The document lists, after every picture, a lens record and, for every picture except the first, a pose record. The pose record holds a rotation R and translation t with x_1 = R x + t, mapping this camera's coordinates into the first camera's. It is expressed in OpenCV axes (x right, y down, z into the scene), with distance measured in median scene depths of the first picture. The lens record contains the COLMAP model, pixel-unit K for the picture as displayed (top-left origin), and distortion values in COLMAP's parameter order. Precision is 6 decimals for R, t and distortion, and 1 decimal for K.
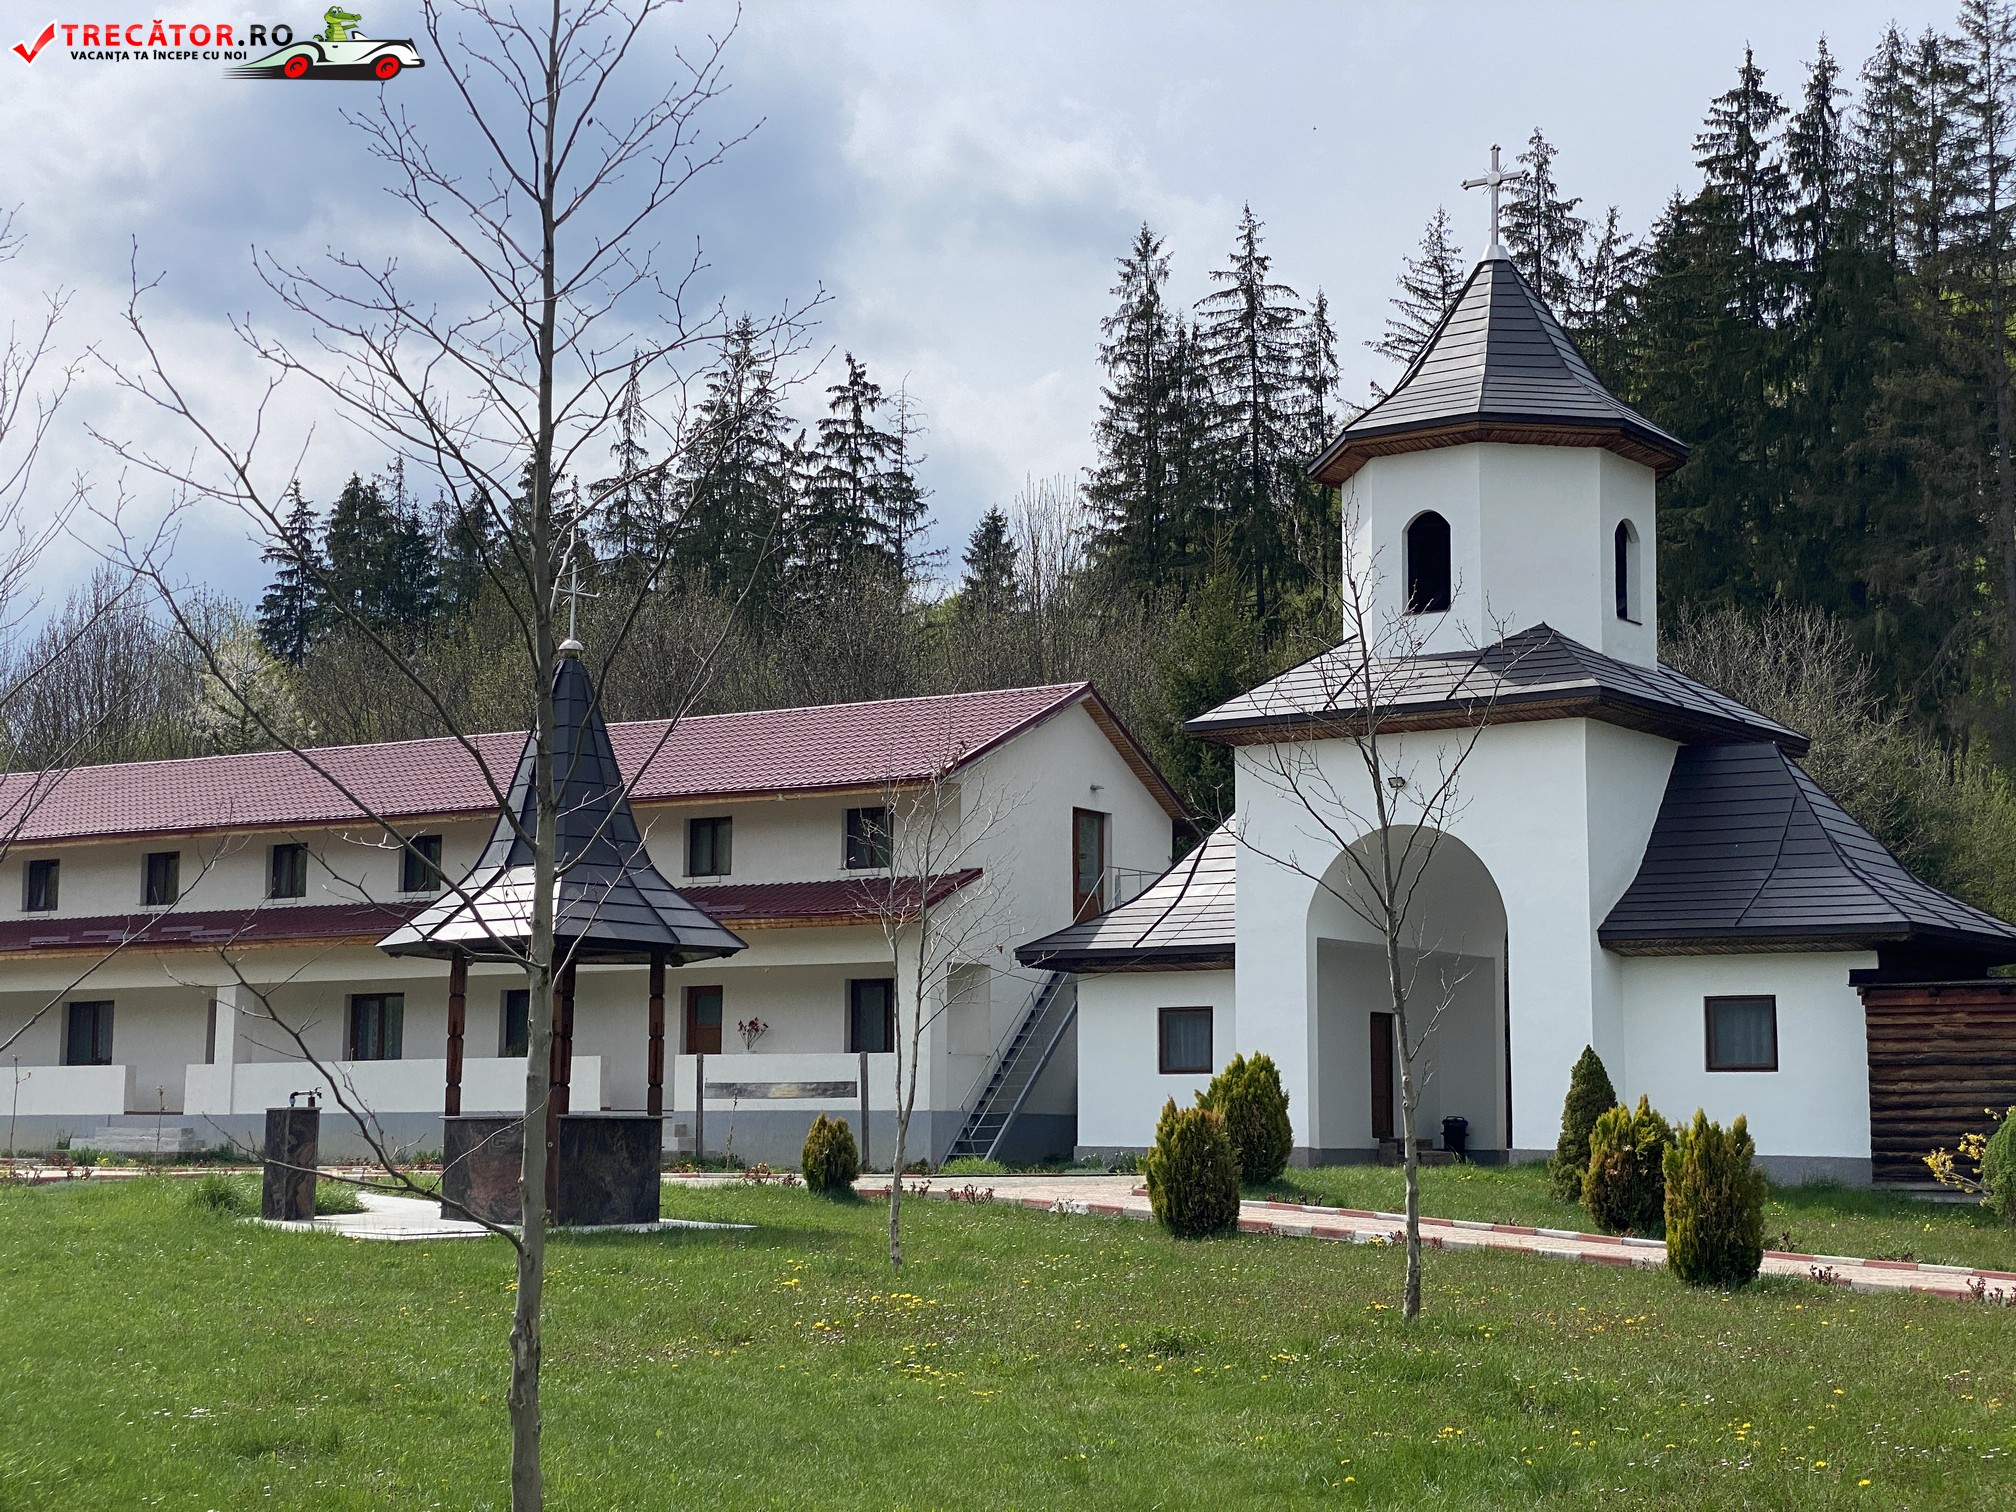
lens RADIAL K [[3004.7, 0, 1023.8], [0, 3004.7, 744.8], [0, 0, 1]] dist [0.170501, 0.000000]
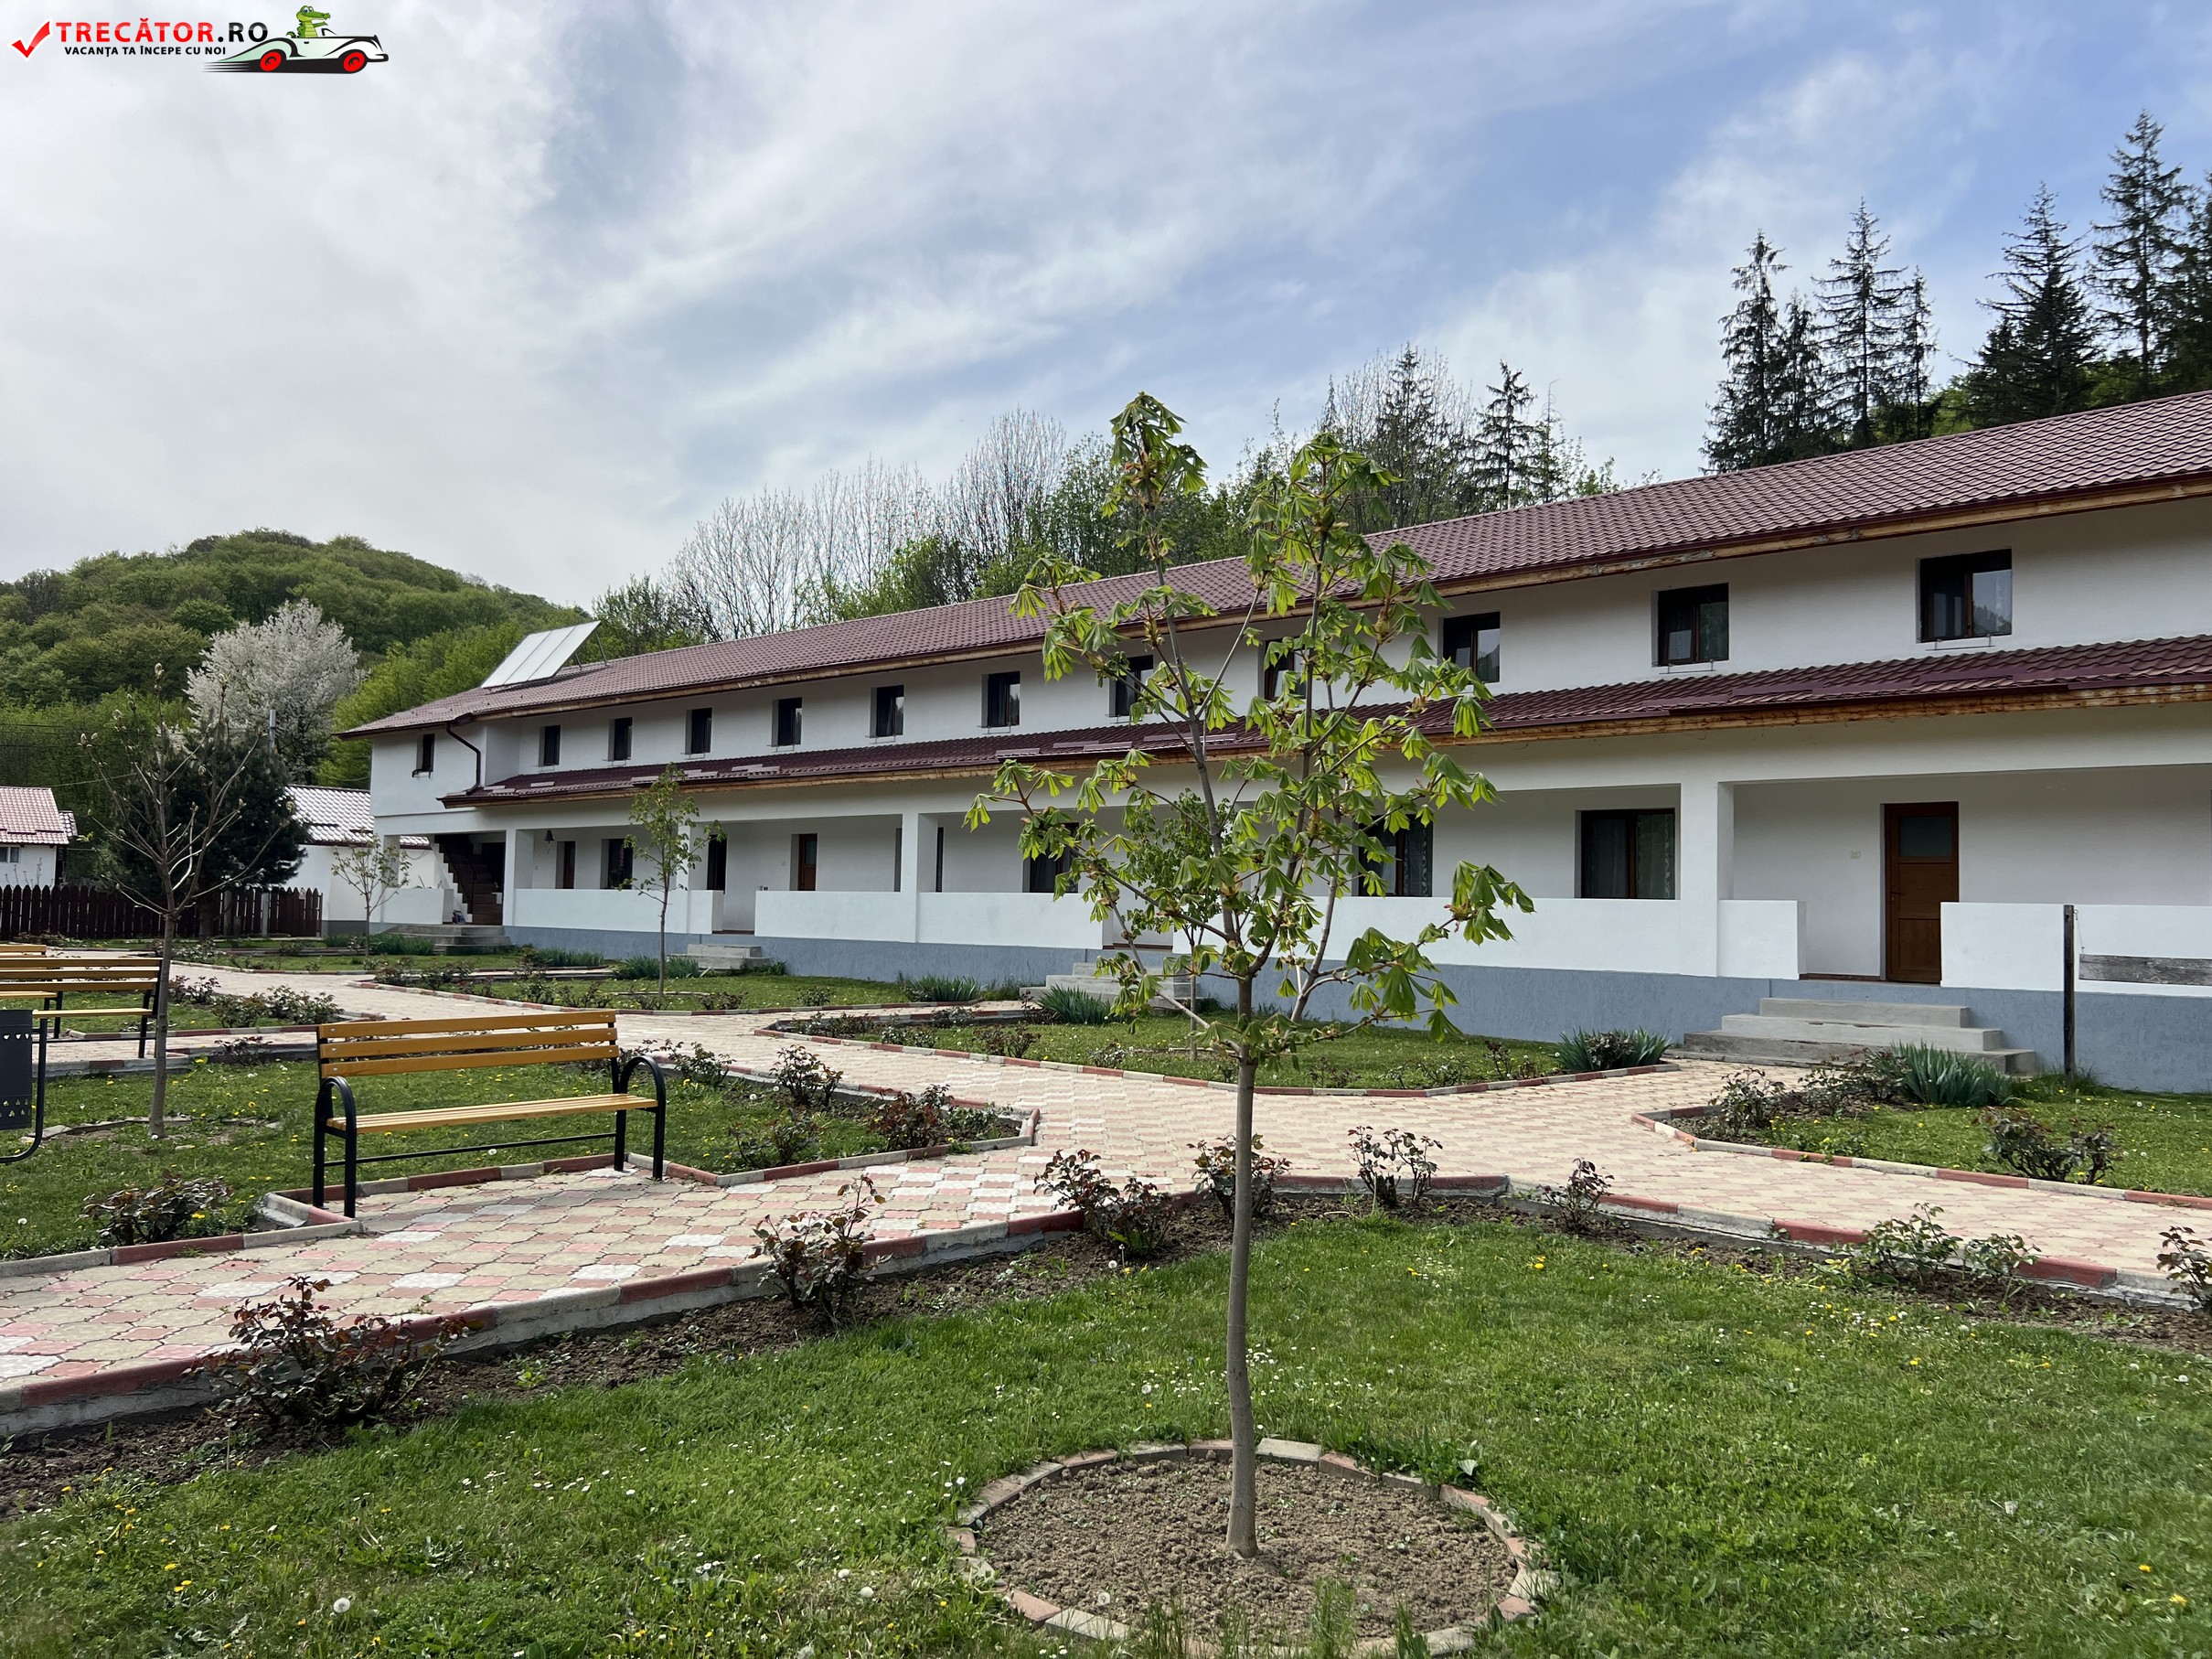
lens RADIAL K [[1693.2, 0, 1101.7], [0, 1693.2, 829.9], [0, 0, 1]] dist [0.004580, 0.000254]
pose [[0.977949, 0.004660, -0.208790, -0.085301], [0.010988, 0.997218, 0.073727, 0.022341], [0.208552, -0.074395, 0.975178, 0.232580]]
